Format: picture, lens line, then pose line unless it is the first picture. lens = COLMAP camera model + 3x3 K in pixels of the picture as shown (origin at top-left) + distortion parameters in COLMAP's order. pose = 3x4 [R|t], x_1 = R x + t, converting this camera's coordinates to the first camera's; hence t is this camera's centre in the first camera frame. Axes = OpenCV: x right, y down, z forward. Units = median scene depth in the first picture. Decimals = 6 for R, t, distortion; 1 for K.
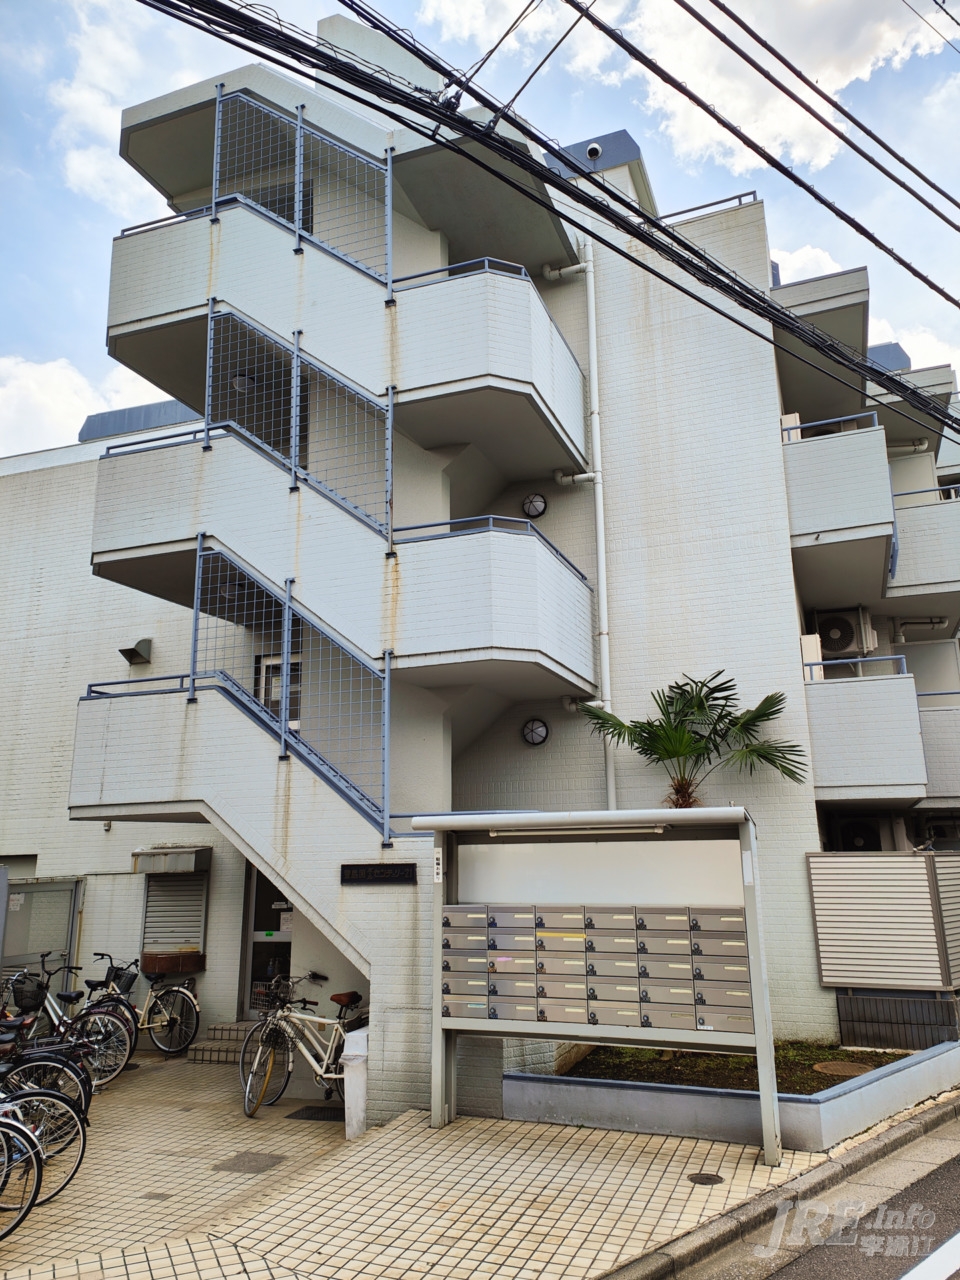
lens RADIAL K [[913.1, 0, 480.0], [0, 913.1, 640.0], [0, 0, 1]] dist [0.113911, -0.078592]
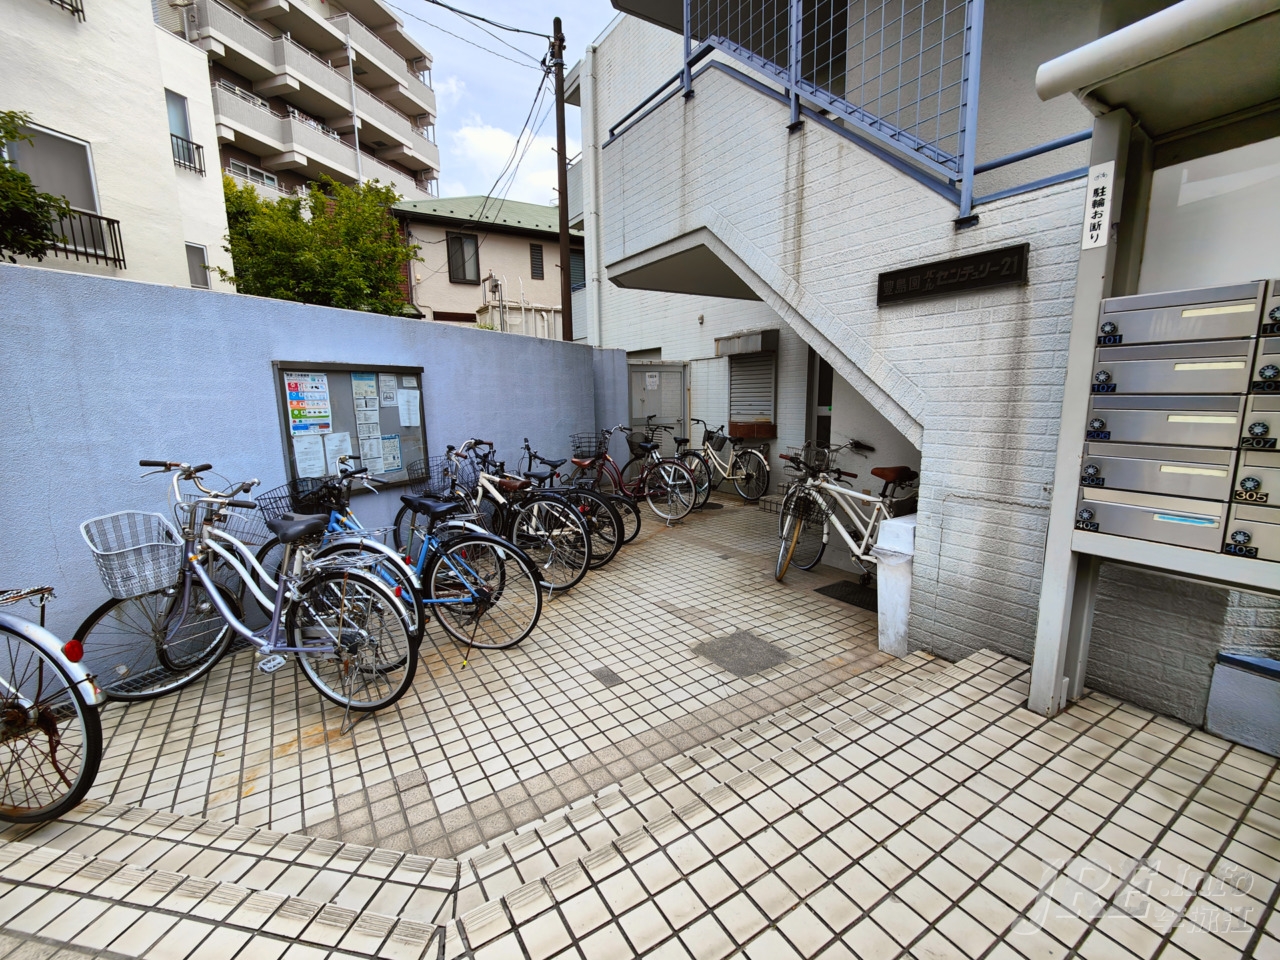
lens RADIAL K [[557.3, 0, 640.0], [0, 557.3, 480.0], [0, 0, 1]] dist [0.030831, -0.026709]
pose [[0.809706, 0.095929, -0.578942, -0.047711], [0.135727, 0.929186, 0.343791, 0.212442], [0.570924, -0.356947, 0.739347, 0.560512]]
